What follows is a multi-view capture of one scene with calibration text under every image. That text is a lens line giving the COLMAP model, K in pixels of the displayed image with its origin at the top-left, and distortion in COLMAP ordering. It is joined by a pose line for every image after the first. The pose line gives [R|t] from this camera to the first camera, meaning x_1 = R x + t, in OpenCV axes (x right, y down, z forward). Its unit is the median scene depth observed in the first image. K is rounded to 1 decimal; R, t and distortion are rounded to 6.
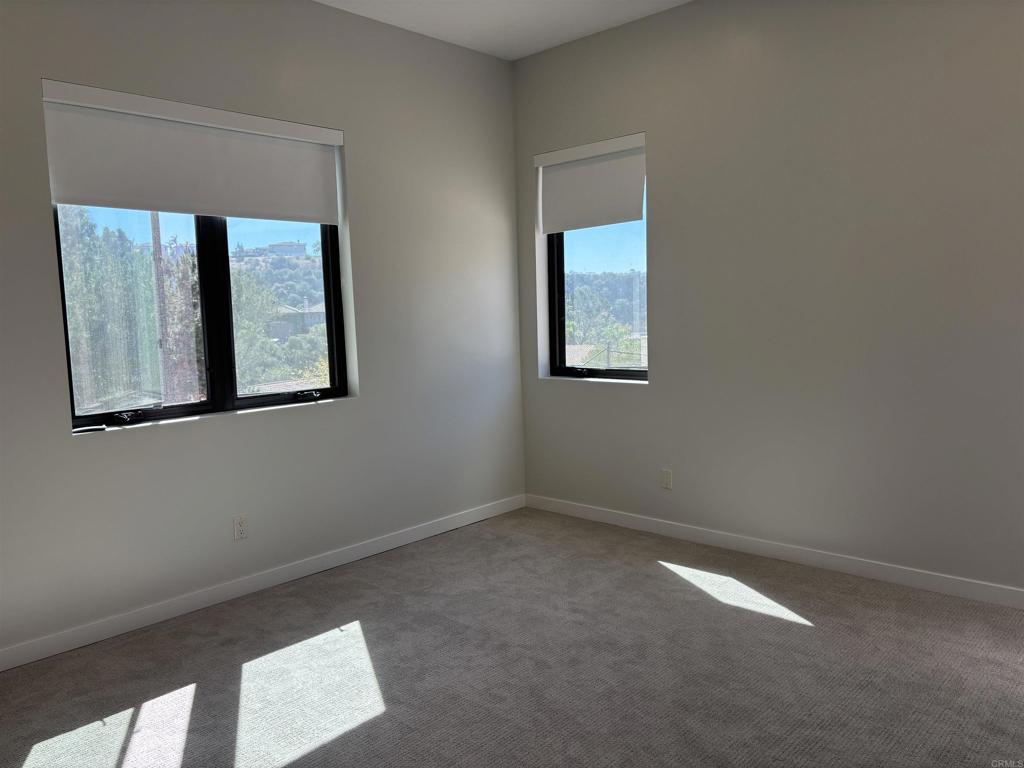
lens RADIAL K [[768.8, 0, 512.0], [0, 768.8, 384.0], [0, 0, 1]] dist [-0.005981, -0.009495]
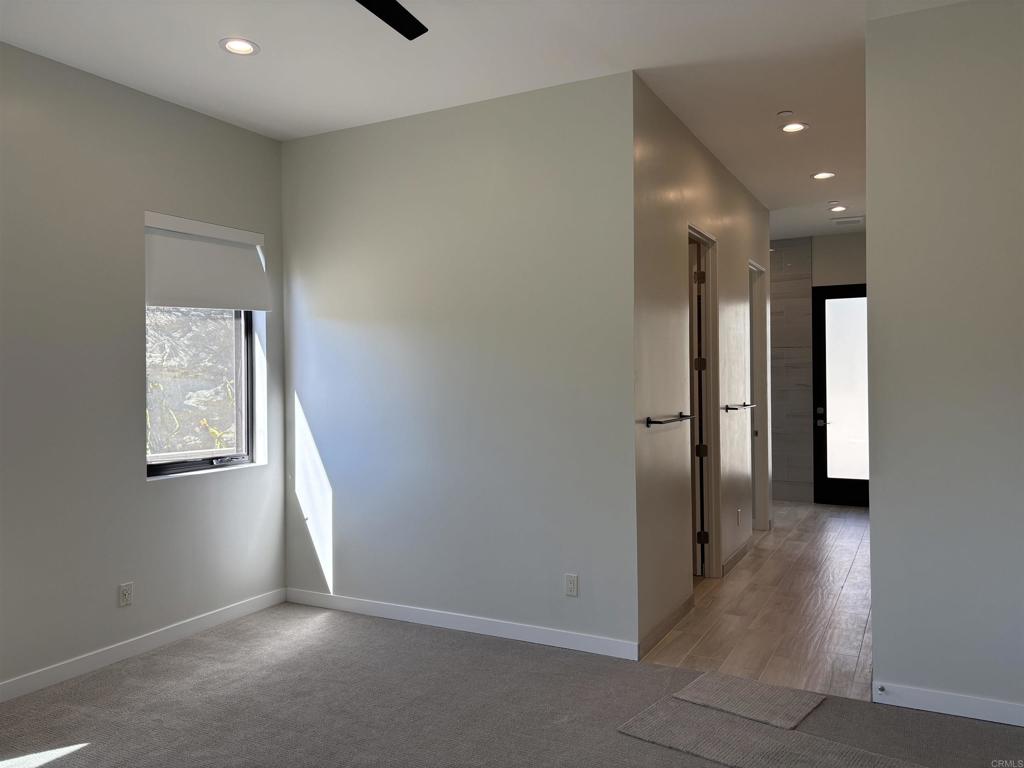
lens RADIAL K [[768.8, 0, 512.0], [0, 768.8, 384.0], [0, 0, 1]] dist [-0.005981, -0.009495]
pose [[-0.253610, 0.021600, 0.967065, -0.707208], [0.114088, 0.993441, 0.007730, -0.078205], [-0.960555, 0.112291, -0.254411, 0.736539]]
